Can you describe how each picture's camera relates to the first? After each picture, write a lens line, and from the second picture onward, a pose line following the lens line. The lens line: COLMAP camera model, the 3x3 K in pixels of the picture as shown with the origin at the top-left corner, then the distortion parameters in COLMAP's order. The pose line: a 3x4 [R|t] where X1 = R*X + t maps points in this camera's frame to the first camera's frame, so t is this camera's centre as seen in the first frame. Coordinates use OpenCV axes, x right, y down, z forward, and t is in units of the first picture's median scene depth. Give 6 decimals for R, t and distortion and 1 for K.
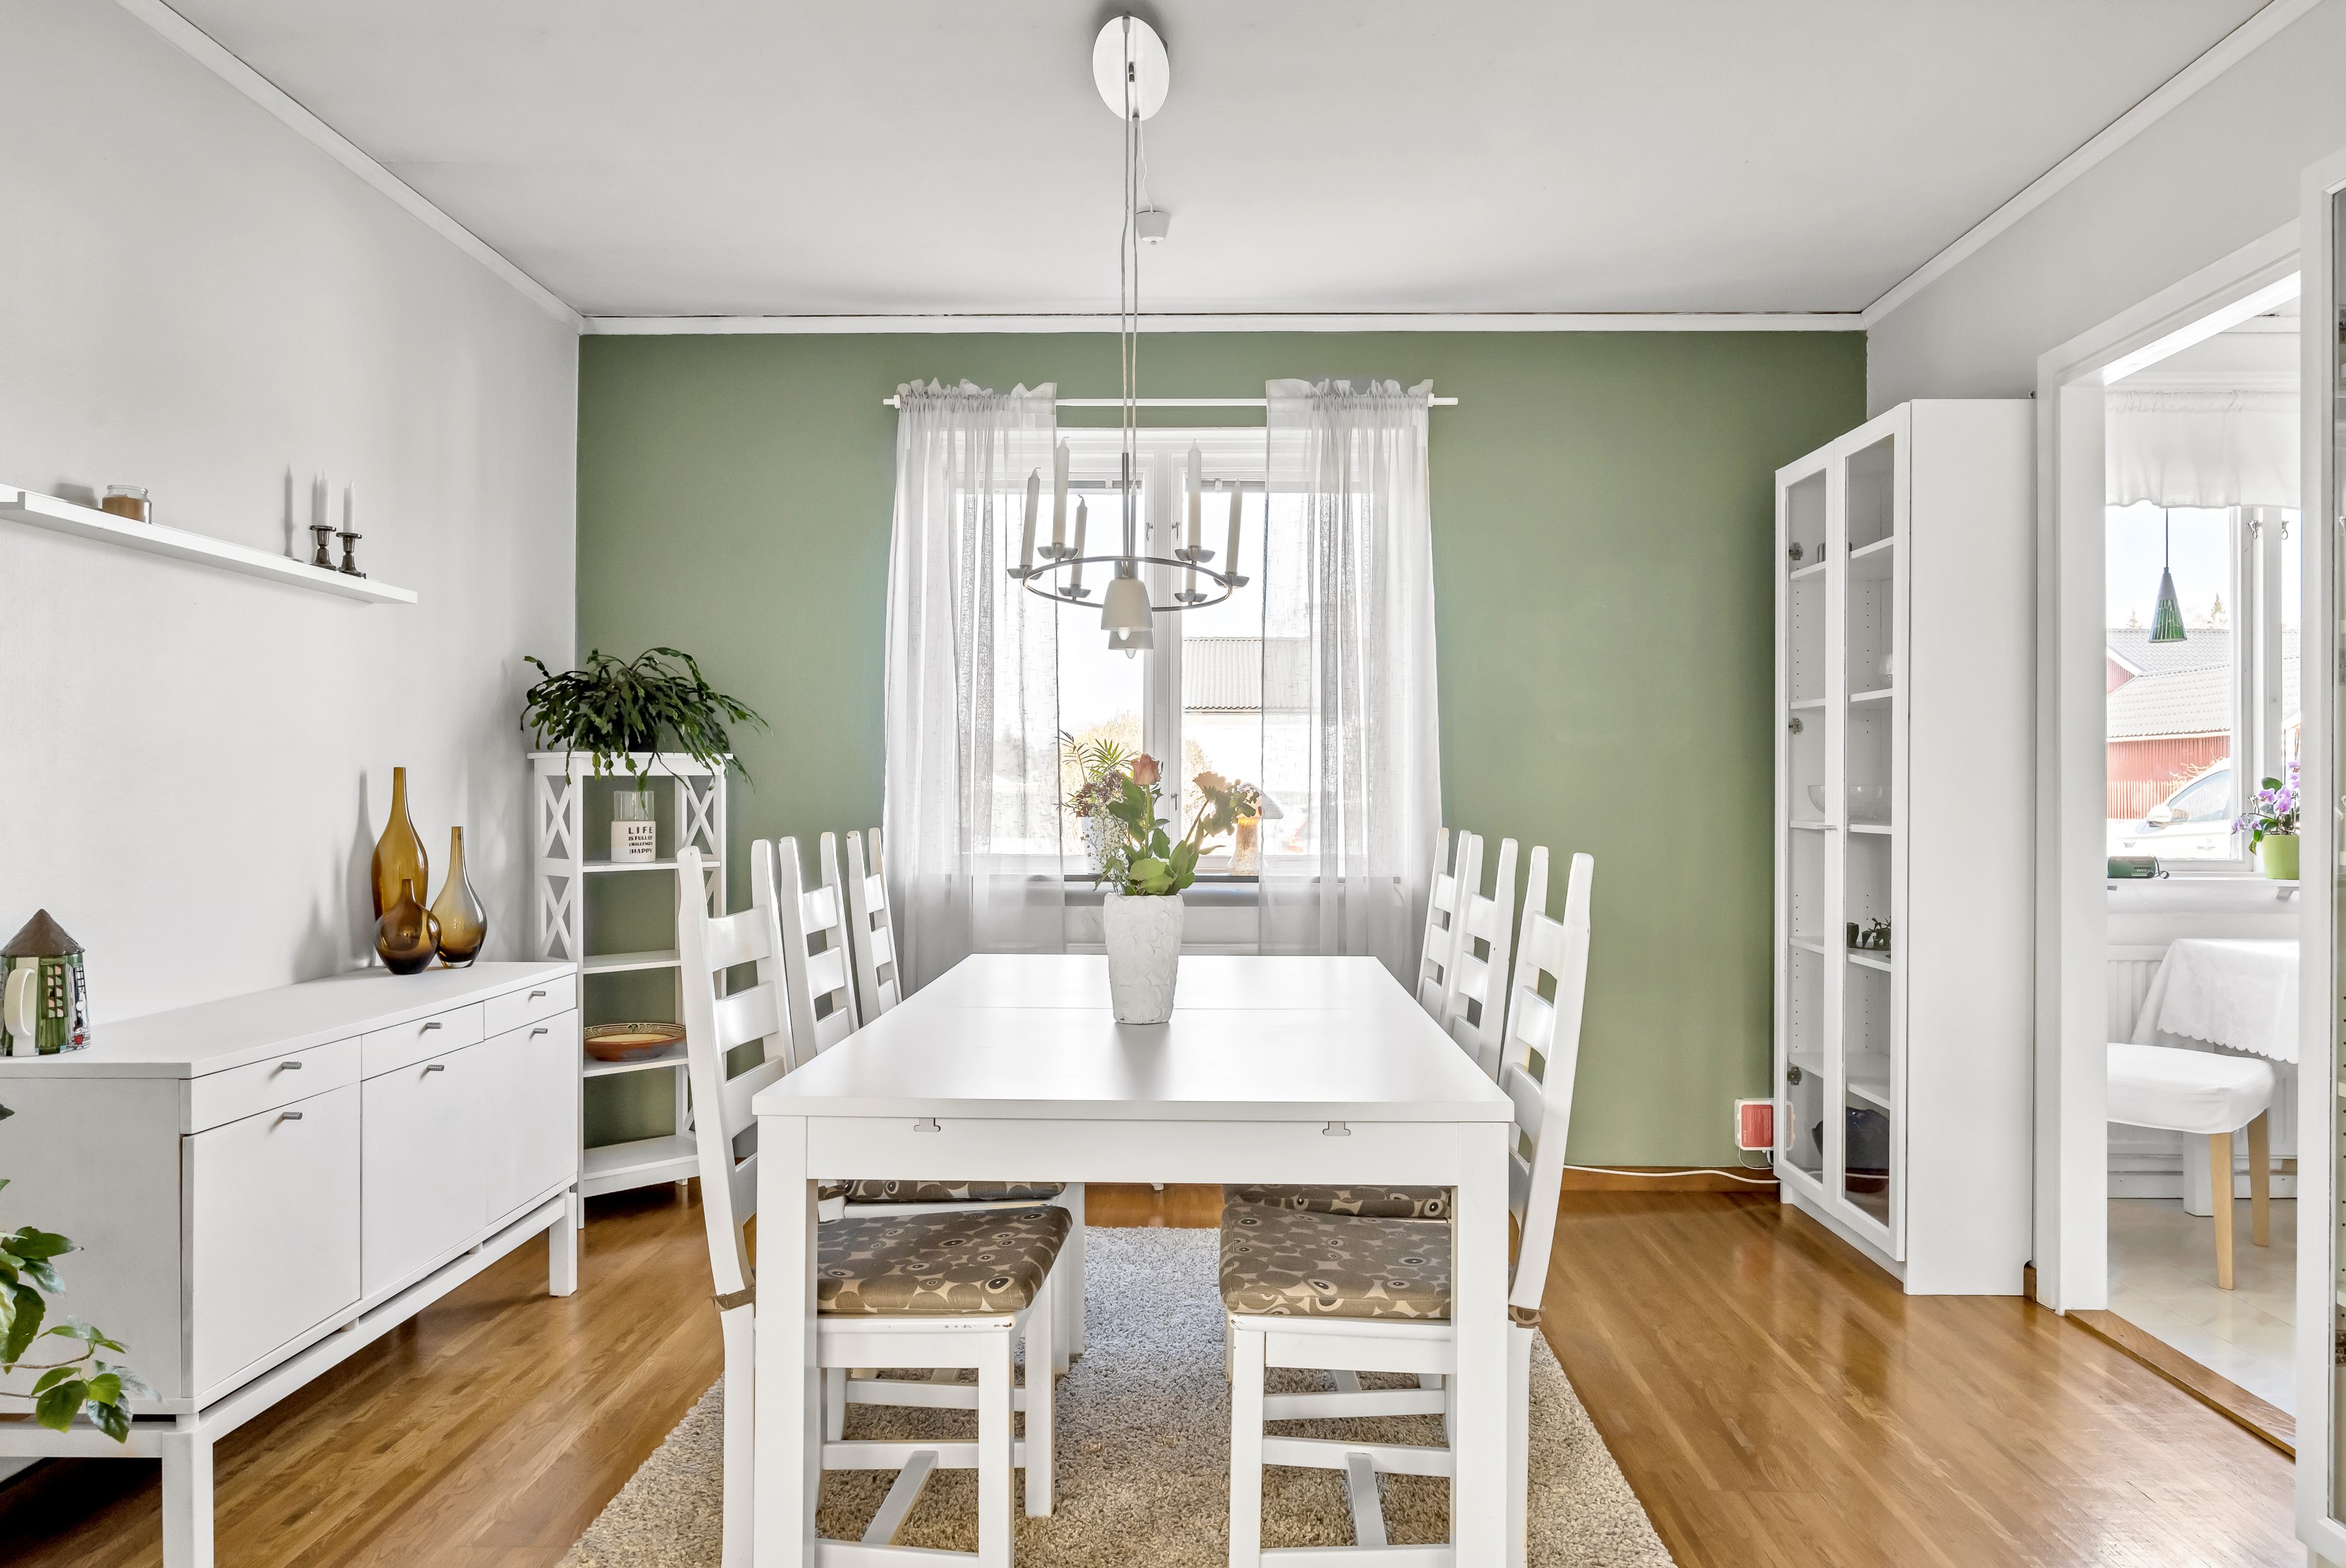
lens RADIAL K [[1592.0, 0, 1178.5], [0, 1592.0, 788.7], [0, 0, 1]] dist [0.002197, 0.000853]
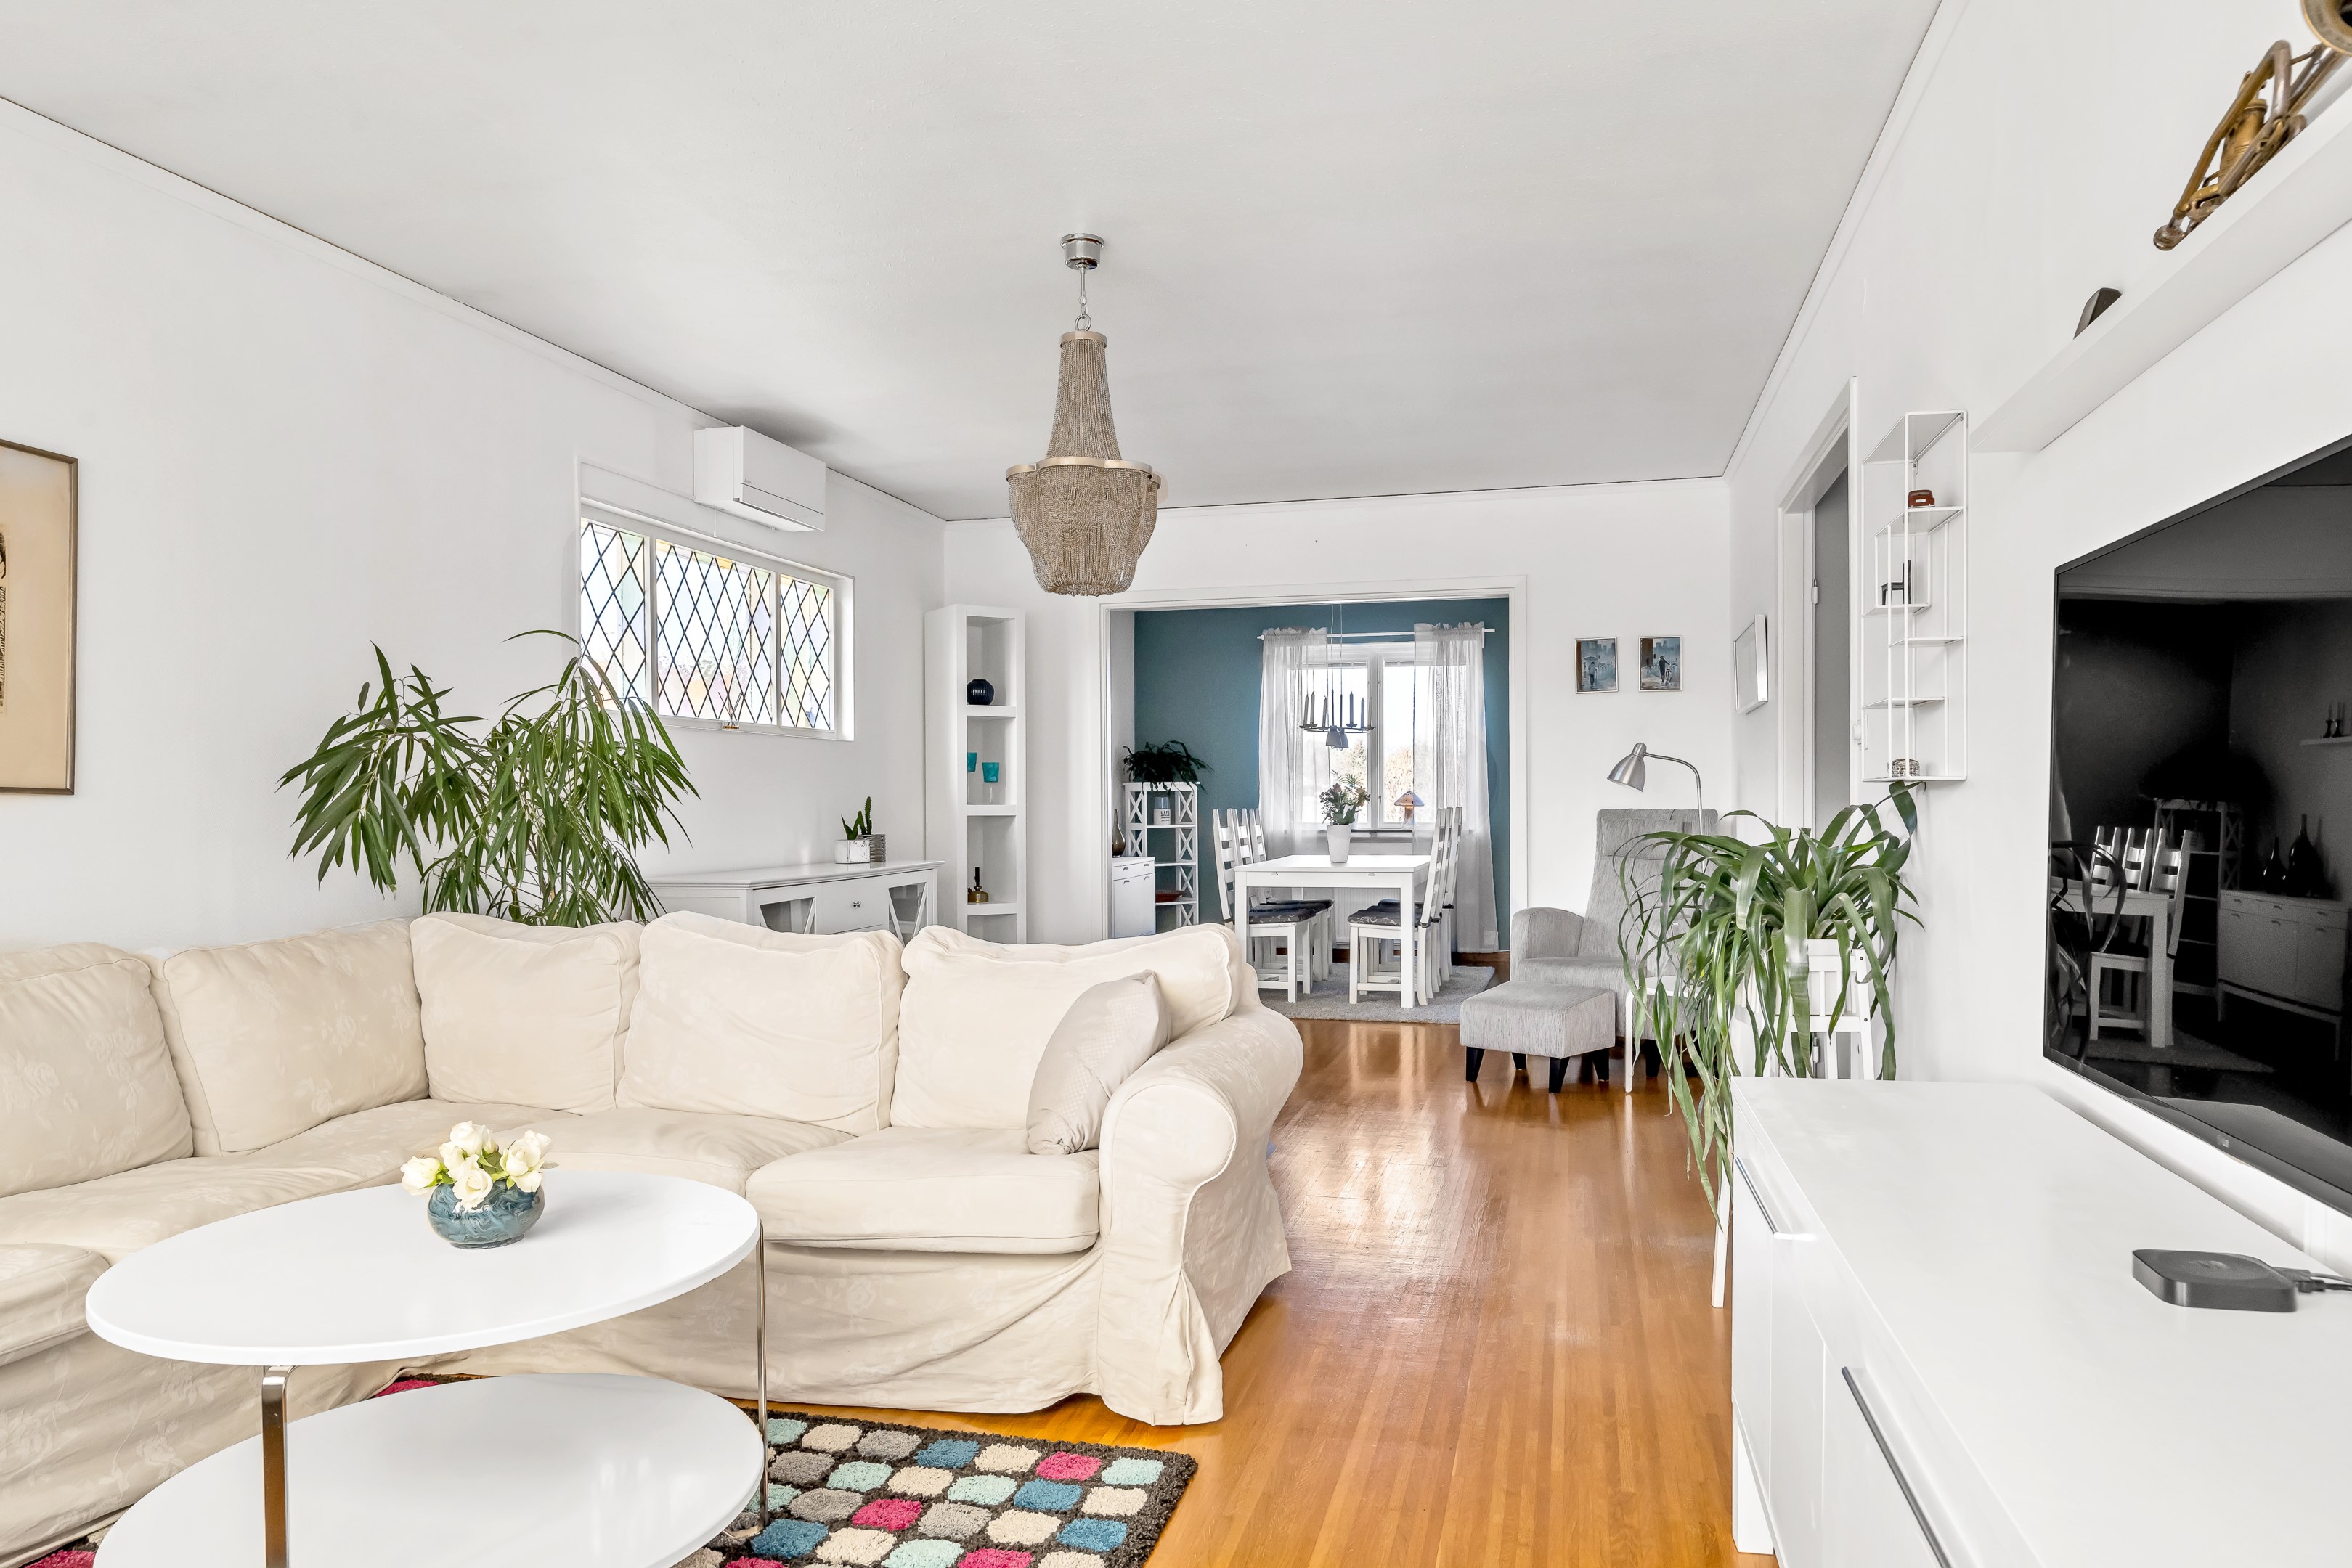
lens RADIAL K [[1558.8, 0, 1178.2], [0, 1558.8, 794.0], [0, 0, 1]] dist [-0.000665, -0.000006]
pose [[0.974993, -0.011809, -0.221920, 0.242480], [0.011605, 0.999930, -0.002222, 0.002655], [0.221931, -0.000409, 0.975062, -1.464404]]
